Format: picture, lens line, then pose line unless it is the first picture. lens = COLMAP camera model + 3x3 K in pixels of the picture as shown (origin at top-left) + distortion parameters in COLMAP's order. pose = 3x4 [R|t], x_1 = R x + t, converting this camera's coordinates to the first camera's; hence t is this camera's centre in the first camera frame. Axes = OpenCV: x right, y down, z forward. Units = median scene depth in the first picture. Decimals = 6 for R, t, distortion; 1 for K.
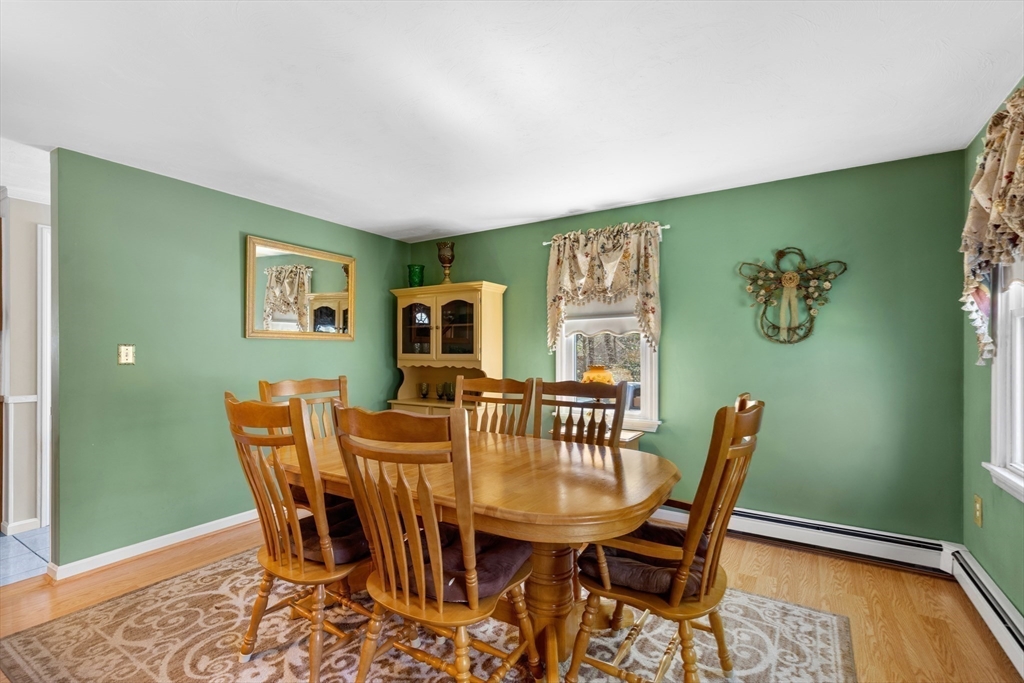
lens RADIAL K [[462.7, 0, 516.3], [0, 462.7, 343.2], [0, 0, 1]] dist [0.007802, -0.000555]
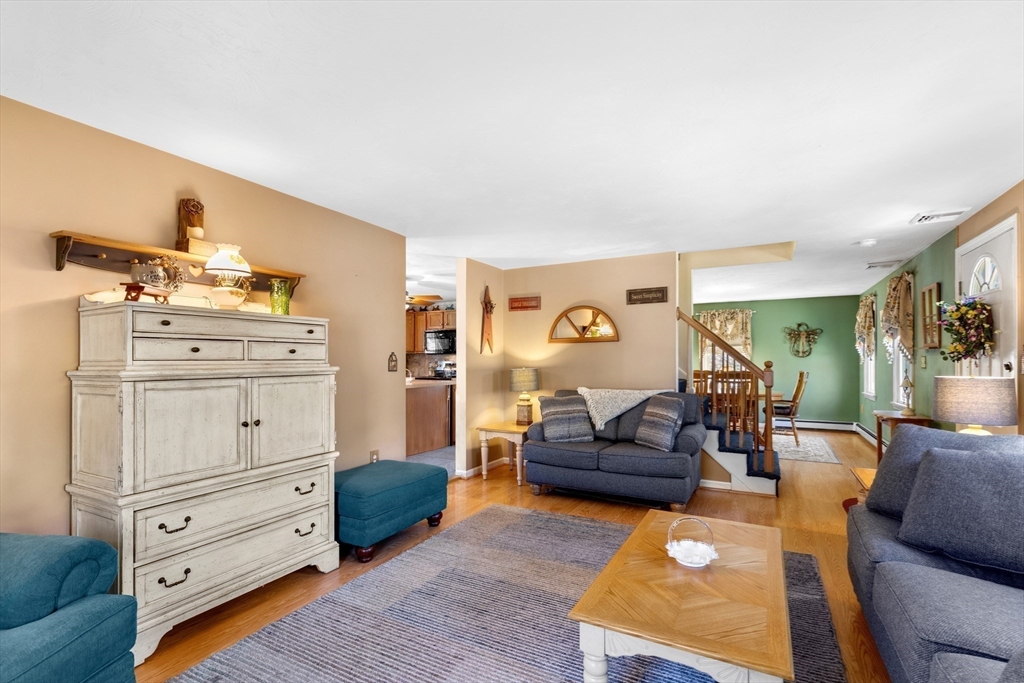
lens RADIAL K [[463.6, 0, 517.4], [0, 463.6, 349.1], [0, 0, 1]] dist [0.008509, -0.000256]
pose [[0.997988, -0.002389, 0.063351, -1.276468], [0.002657, 0.999988, -0.004143, -0.041031], [-0.063340, 0.004303, 0.997983, -1.649284]]
